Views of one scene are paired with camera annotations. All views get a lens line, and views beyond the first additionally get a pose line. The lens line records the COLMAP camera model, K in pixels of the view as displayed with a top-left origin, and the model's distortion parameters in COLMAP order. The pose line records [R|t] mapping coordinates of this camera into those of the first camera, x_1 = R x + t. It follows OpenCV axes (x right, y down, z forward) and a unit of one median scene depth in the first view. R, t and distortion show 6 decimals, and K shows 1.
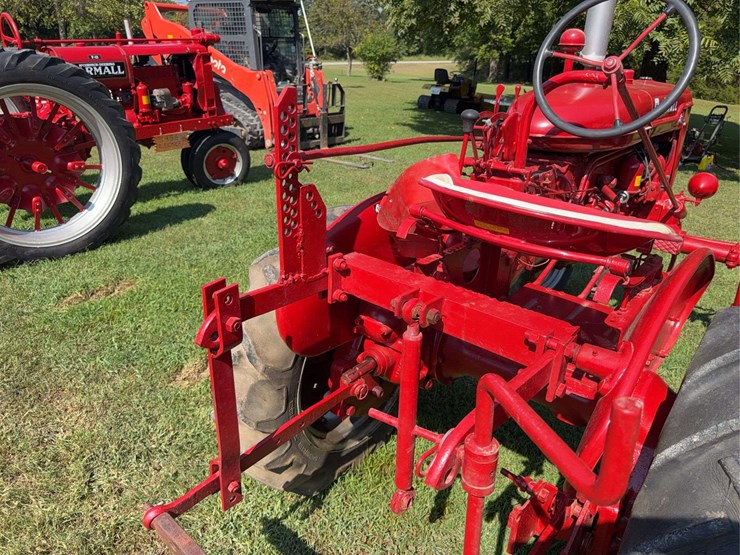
lens RADIAL K [[535.1, 0, 377.9], [0, 535.1, 275.5], [0, 0, 1]] dist [-0.008796, 0.003111]
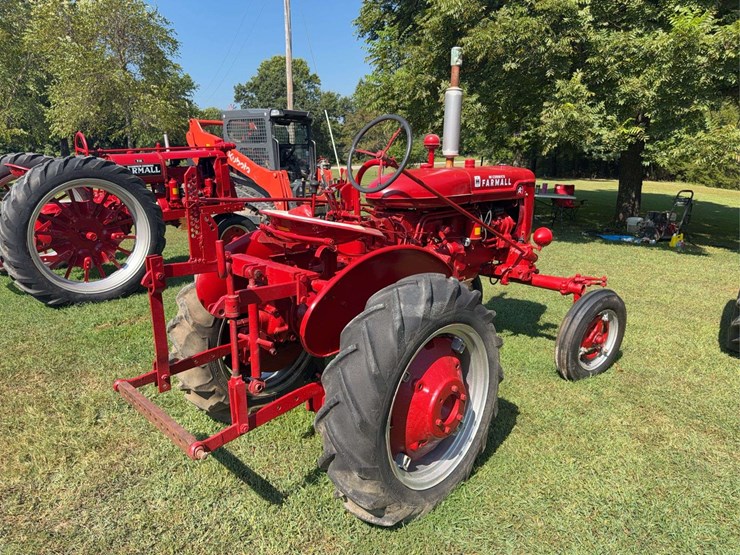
lens RADIAL K [[526.2, 0, 380.0], [0, 526.2, 285.7], [0, 0, 1]] dist [0.040180, -0.085230]
pose [[0.997134, -0.003716, -0.075567, 0.172856], [-0.007970, 0.988076, -0.153760, 0.102376], [0.075237, 0.153921, 0.985215, -0.221738]]
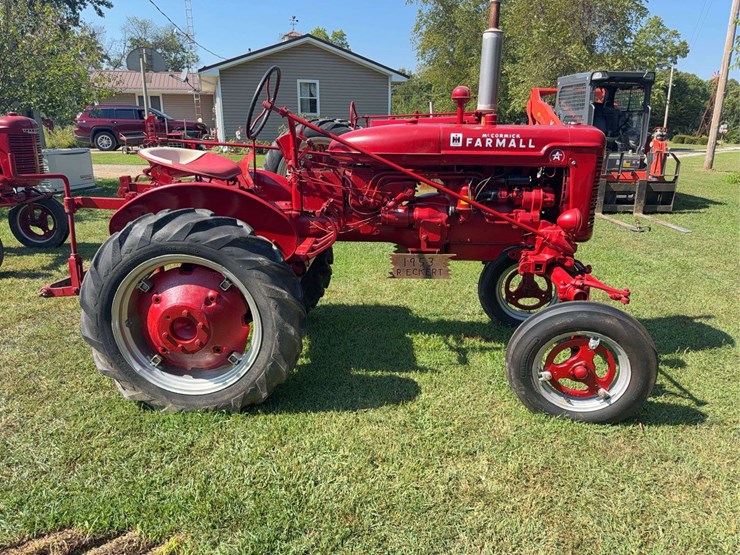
lens RADIAL K [[518.3, 0, 373.2], [0, 518.3, 276.2], [0, 0, 1]] dist [0.048463, -0.060578]
pose [[0.593025, 0.206065, -0.778369, 0.700160], [-0.309021, 0.950915, 0.016307, 0.020911], [0.743524, 0.230862, 0.627595, 0.061191]]
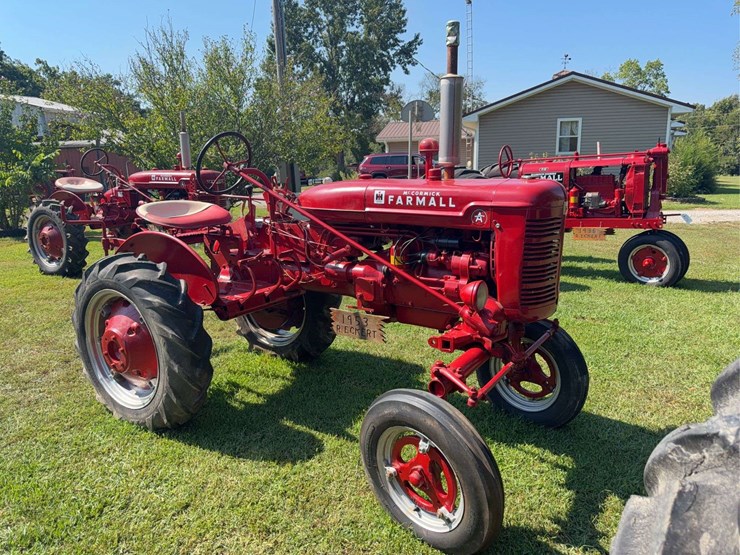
lens RADIAL K [[518.3, 0, 373.2], [0, 518.3, 276.2], [0, 0, 1]] dist [0.048463, -0.060578]
pose [[0.105668, 0.182801, -0.977455, 0.826415], [-0.373938, 0.918116, 0.131279, -0.143003], [0.921414, 0.351636, 0.165372, 0.407823]]
